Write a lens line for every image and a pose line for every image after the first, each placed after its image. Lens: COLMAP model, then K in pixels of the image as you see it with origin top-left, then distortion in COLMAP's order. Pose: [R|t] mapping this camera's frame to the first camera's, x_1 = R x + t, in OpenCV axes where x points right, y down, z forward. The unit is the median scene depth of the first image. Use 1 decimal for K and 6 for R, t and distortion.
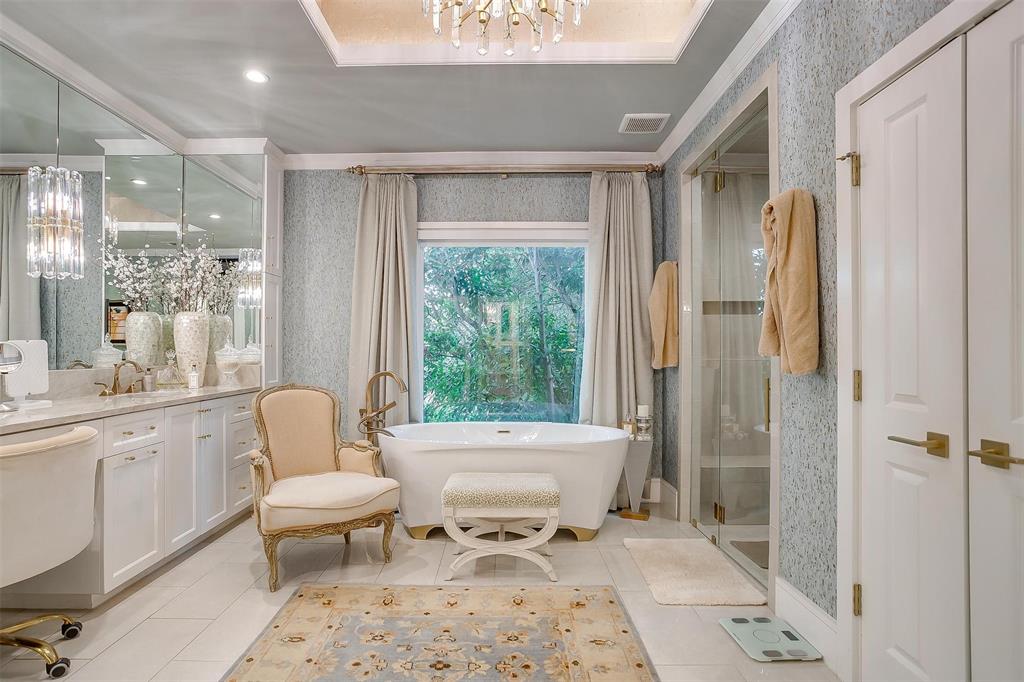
lens RADIAL K [[520.9, 0, 504.9], [0, 520.9, 352.6], [0, 0, 1]] dist [-0.038861, 0.013374]
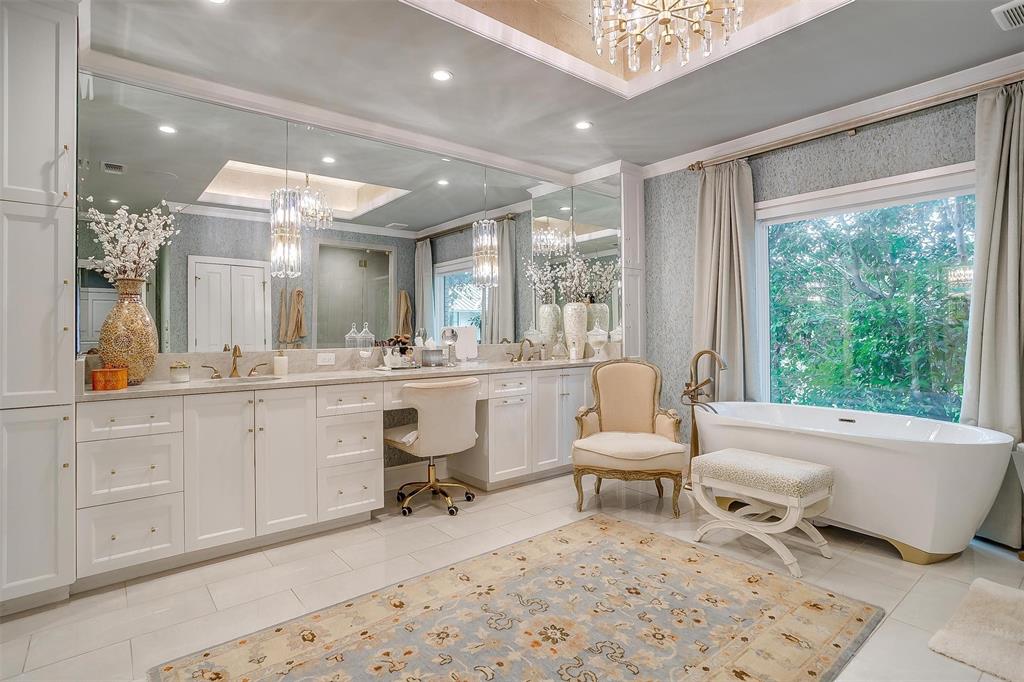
lens RADIAL K [[520.9, 0, 517.7], [0, 520.9, 331.4], [0, 0, 1]] dist [-0.038861, 0.013374]
pose [[0.644858, -0.003471, -0.764295, 0.361471], [0.003580, 0.999992, -0.001521, -0.002702], [0.764294, -0.001755, 0.644865, 0.003282]]
